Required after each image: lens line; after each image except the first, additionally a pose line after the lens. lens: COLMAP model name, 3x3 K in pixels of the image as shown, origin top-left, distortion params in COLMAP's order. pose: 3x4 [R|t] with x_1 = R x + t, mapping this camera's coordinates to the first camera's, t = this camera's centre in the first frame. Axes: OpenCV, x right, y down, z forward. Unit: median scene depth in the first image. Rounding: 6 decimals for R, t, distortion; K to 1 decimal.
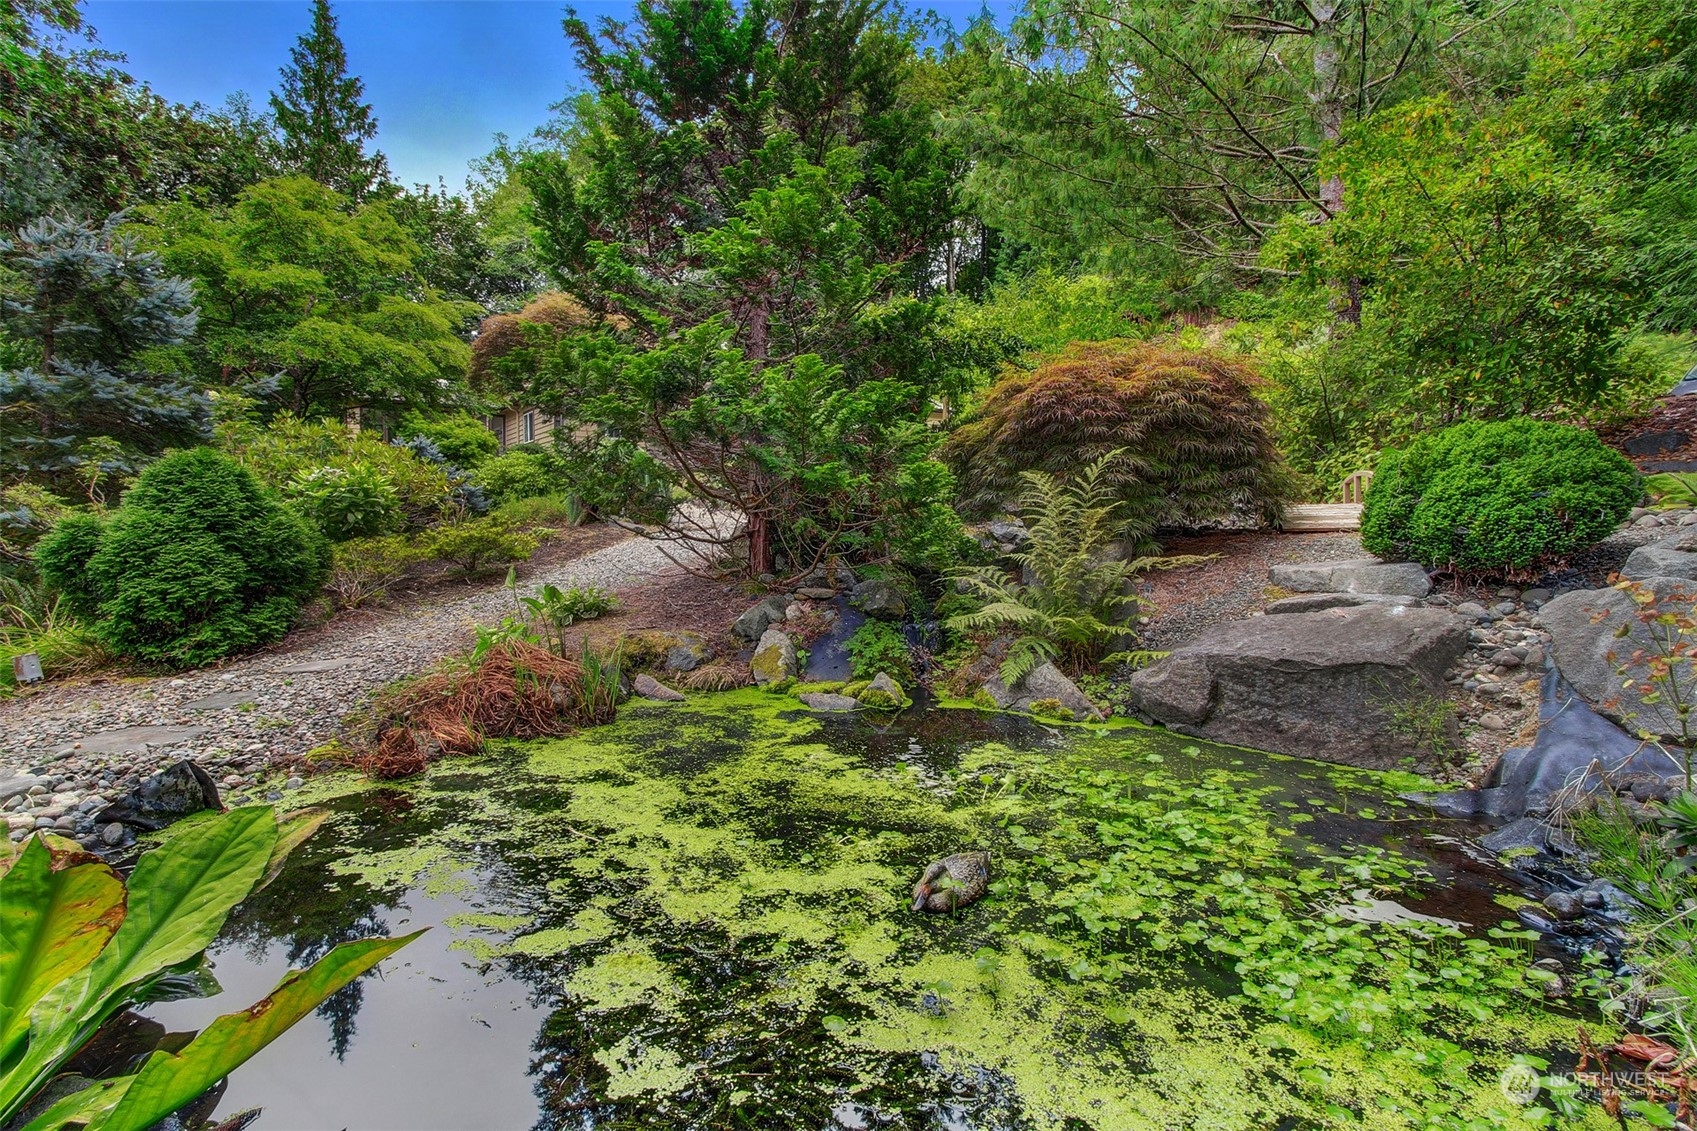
lens RADIAL K [[785.4, 0, 847.4], [0, 785.4, 559.2], [0, 0, 1]] dist [-0.015057, 0.001134]
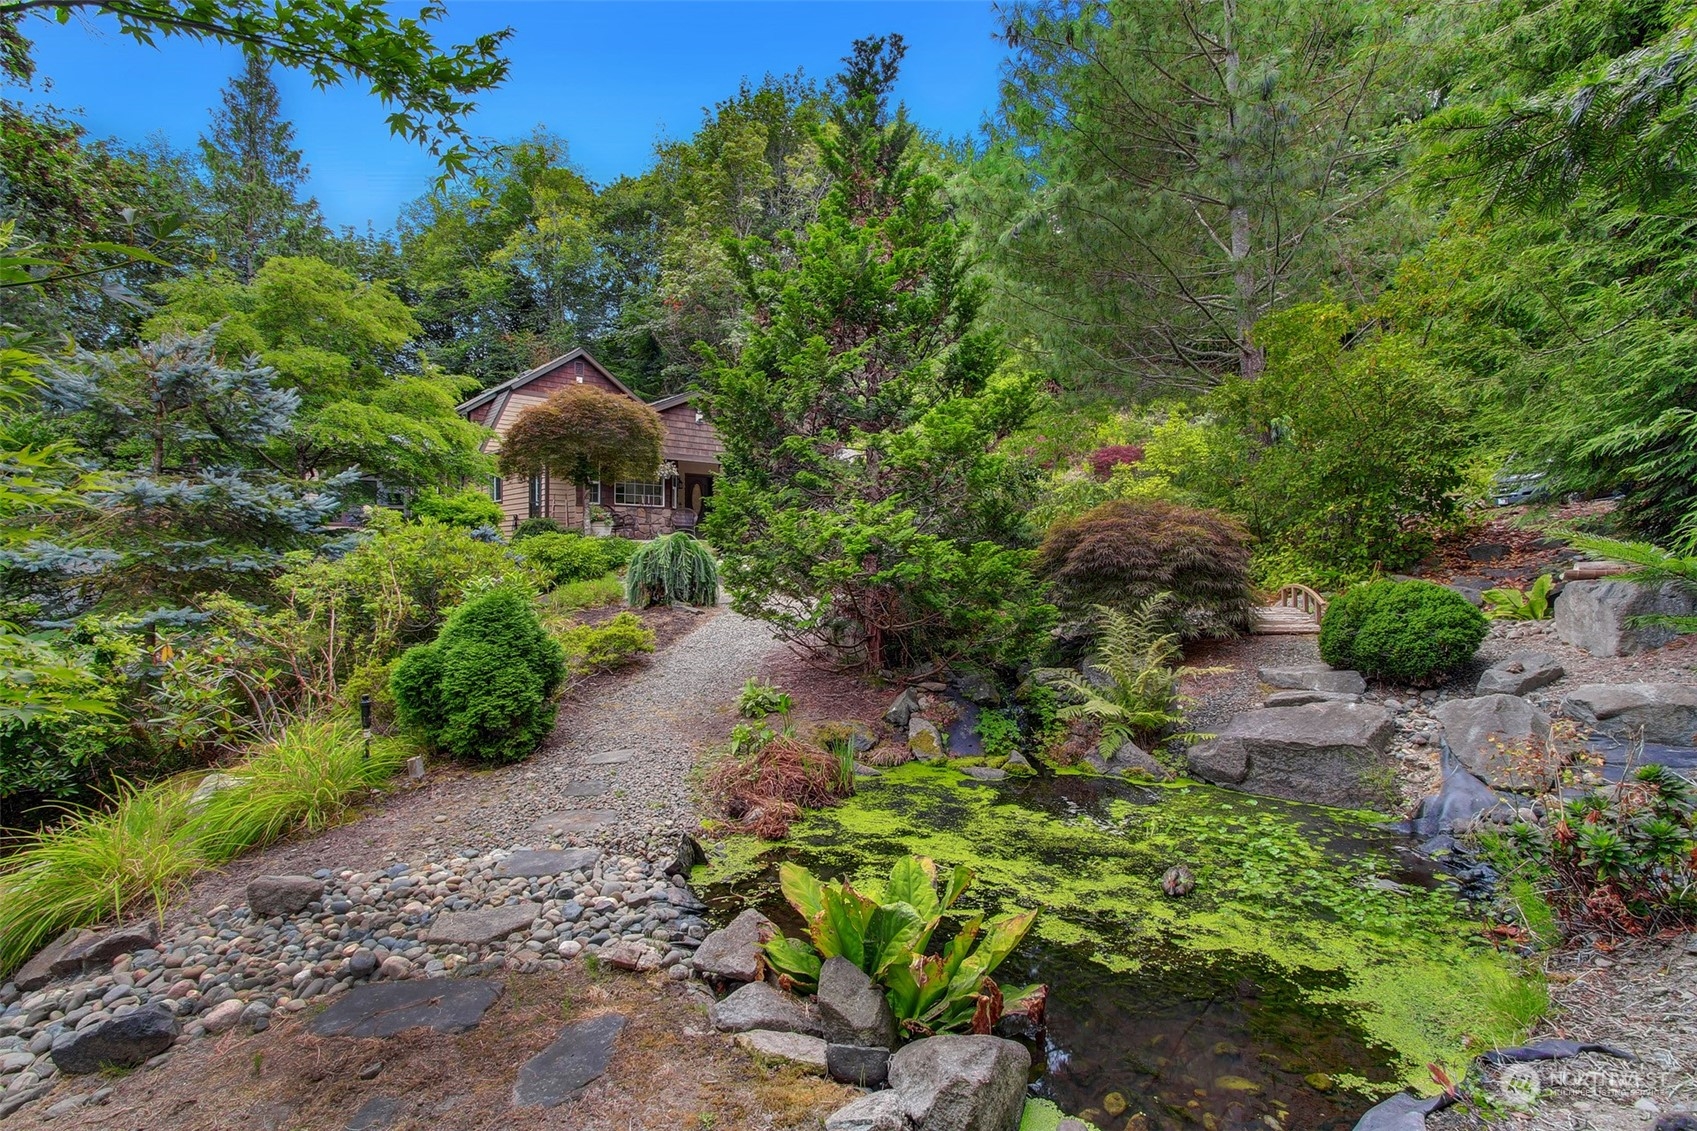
lens RADIAL K [[785.4, 0, 852.3], [0, 785.4, 567.7], [0, 0, 1]] dist [-0.015057, 0.001134]
pose [[0.992243, 0.002195, 0.124295, -0.498592], [0.002731, 0.999218, -0.039442, -0.155355], [-0.124285, 0.039475, 0.991461, -0.459458]]
